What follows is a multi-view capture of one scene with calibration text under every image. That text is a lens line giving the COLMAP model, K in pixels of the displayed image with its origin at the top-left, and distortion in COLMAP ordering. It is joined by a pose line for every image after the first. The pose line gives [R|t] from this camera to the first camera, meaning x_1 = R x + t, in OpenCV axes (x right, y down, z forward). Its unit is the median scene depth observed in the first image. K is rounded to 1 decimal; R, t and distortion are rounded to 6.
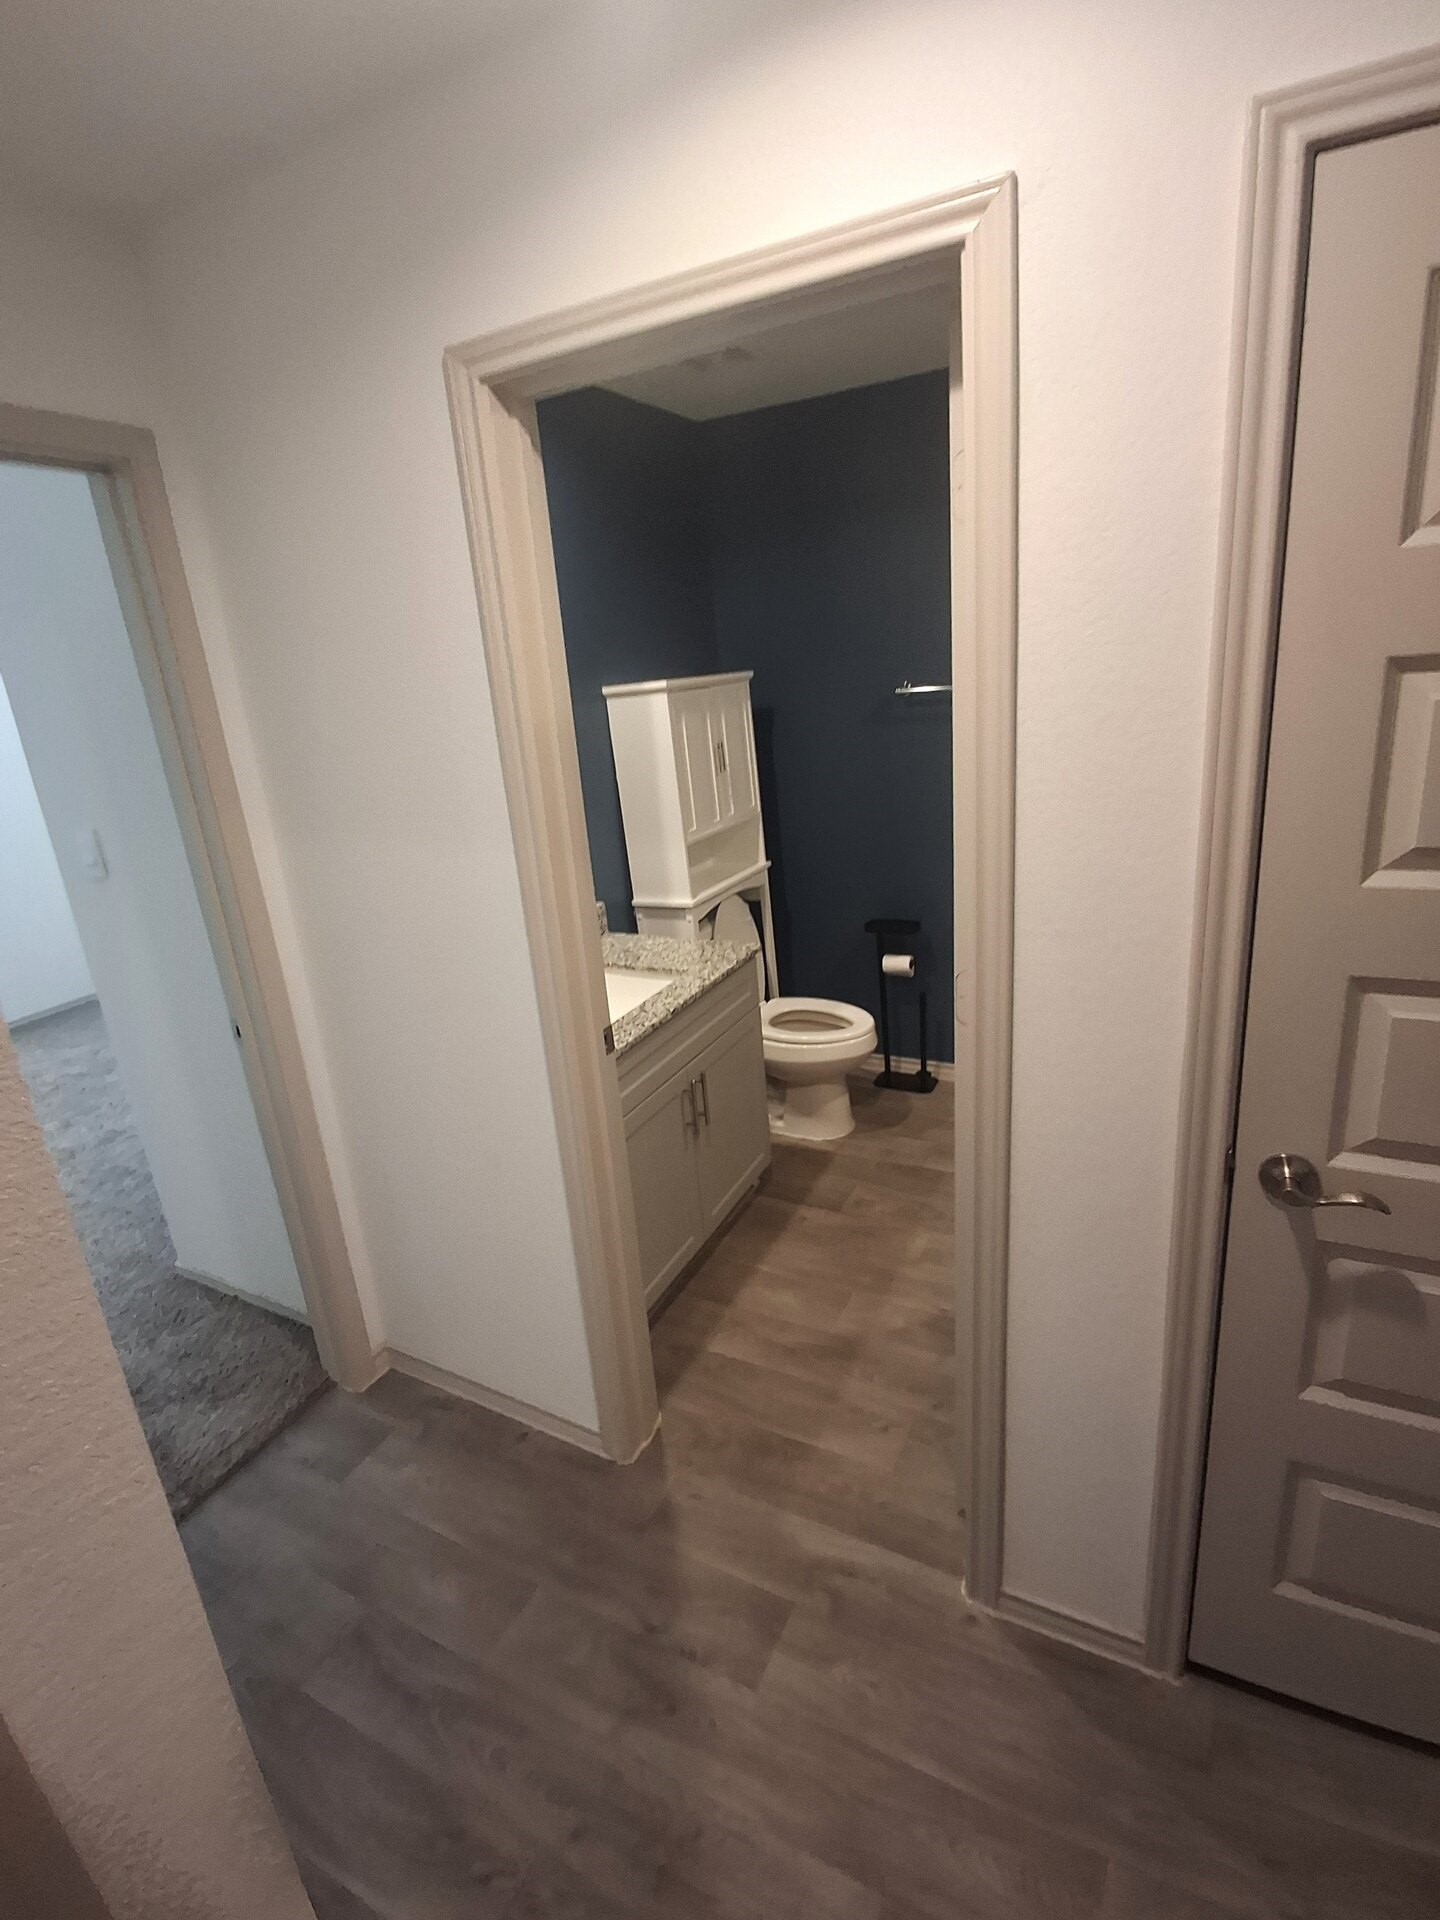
lens RADIAL K [[913.4, 0, 717.0], [0, 913.4, 955.3], [0, 0, 1]] dist [-0.014040, -0.004874]
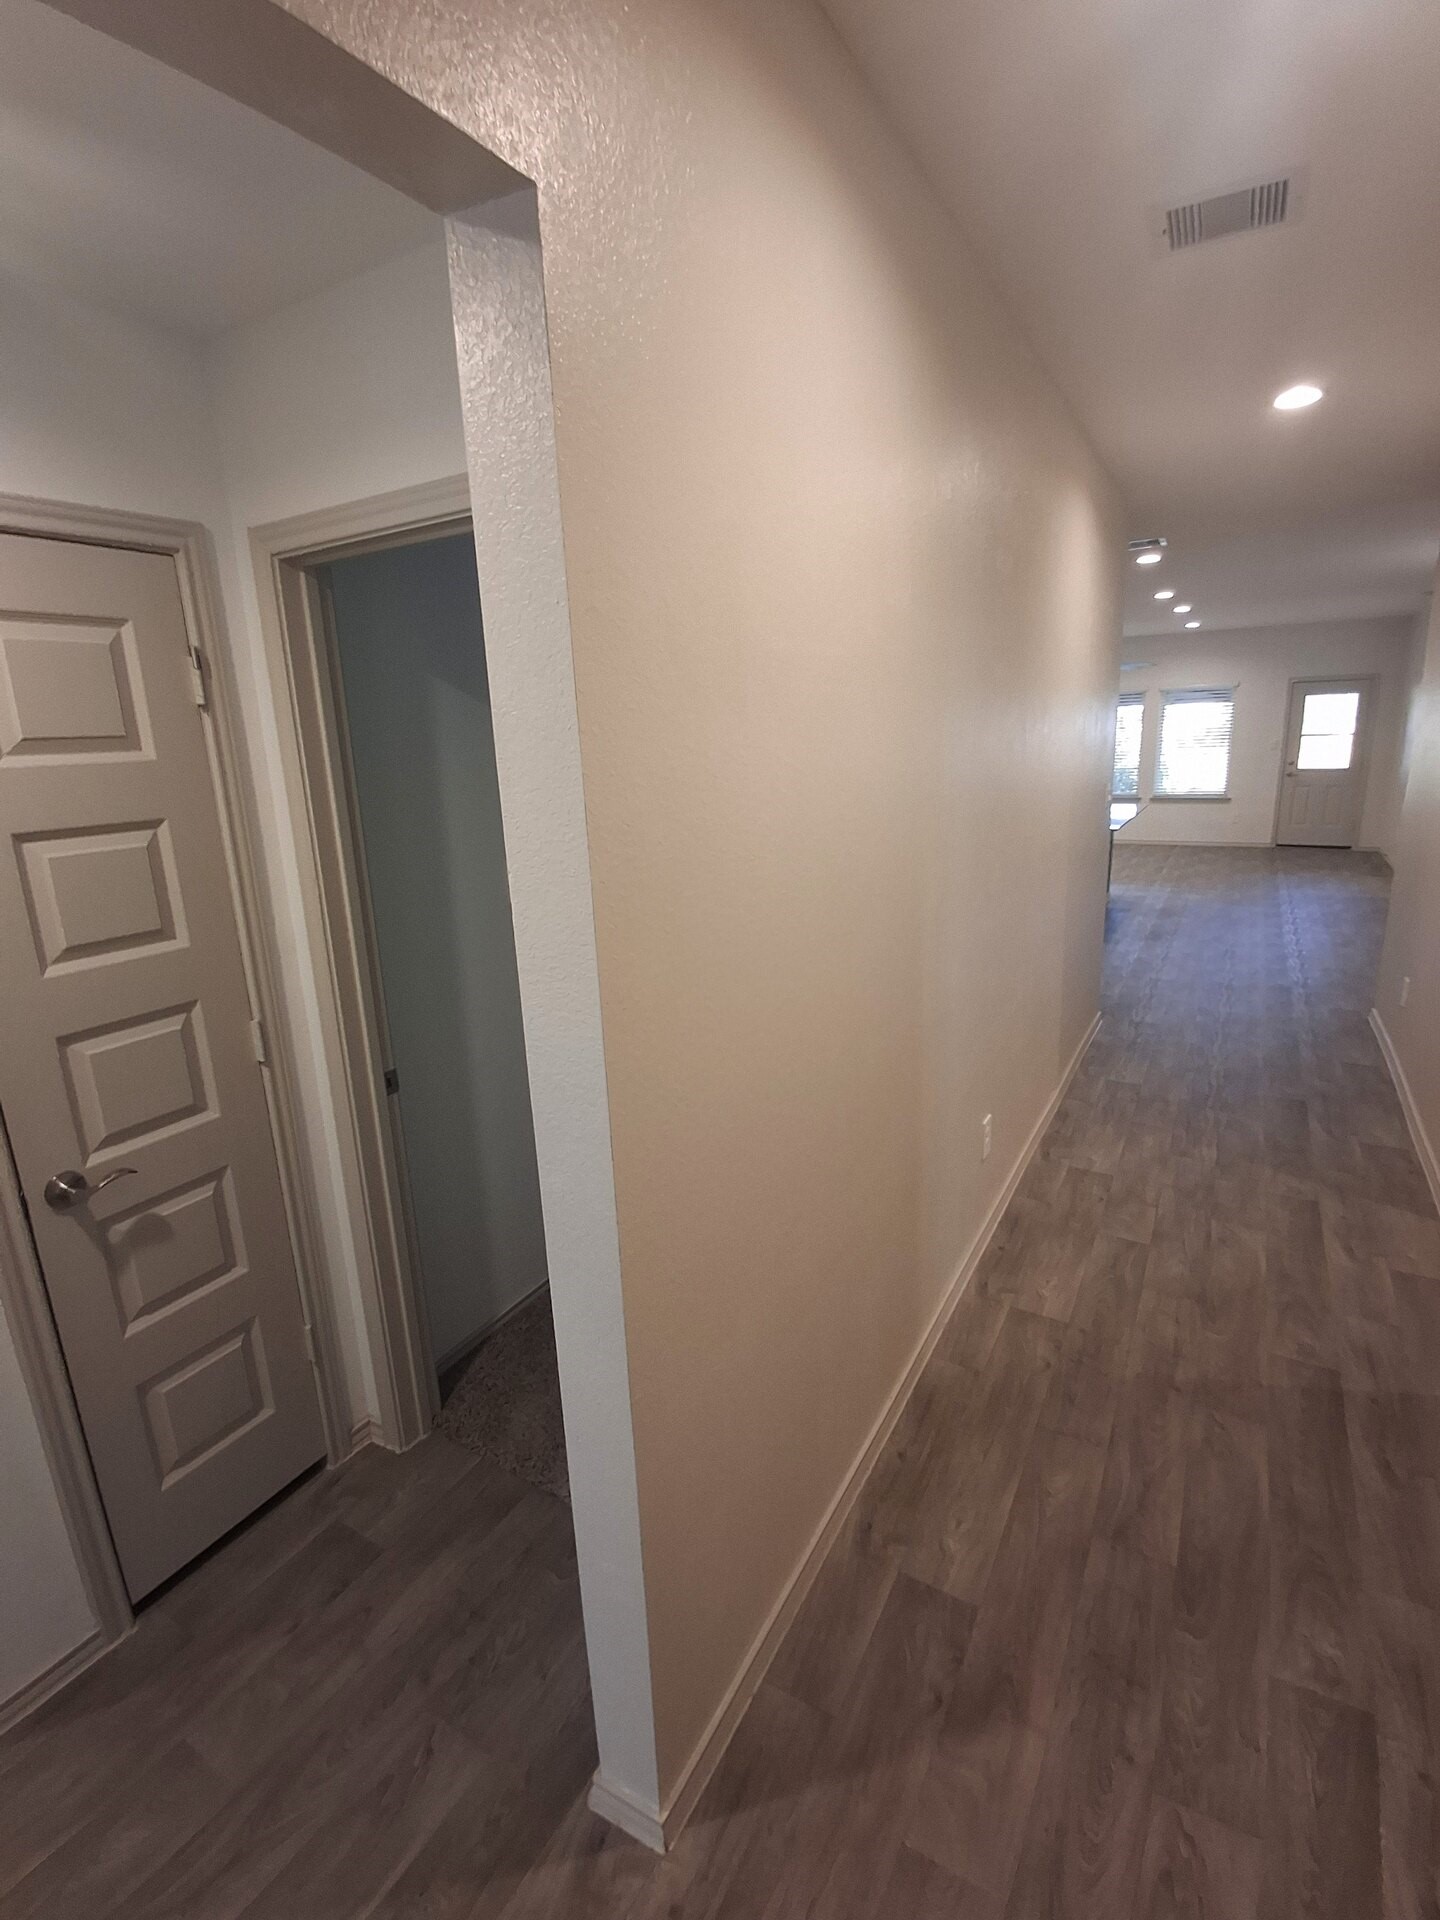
lens RADIAL K [[913.4, 0, 714.5], [0, 913.4, 951.2], [0, 0, 1]] dist [-0.014040, -0.004874]
pose [[0.037551, -0.155262, 0.987159, -0.654456], [0.321195, 0.937312, 0.135204, 0.032767], [-0.946268, 0.311993, 0.085066, -0.183170]]
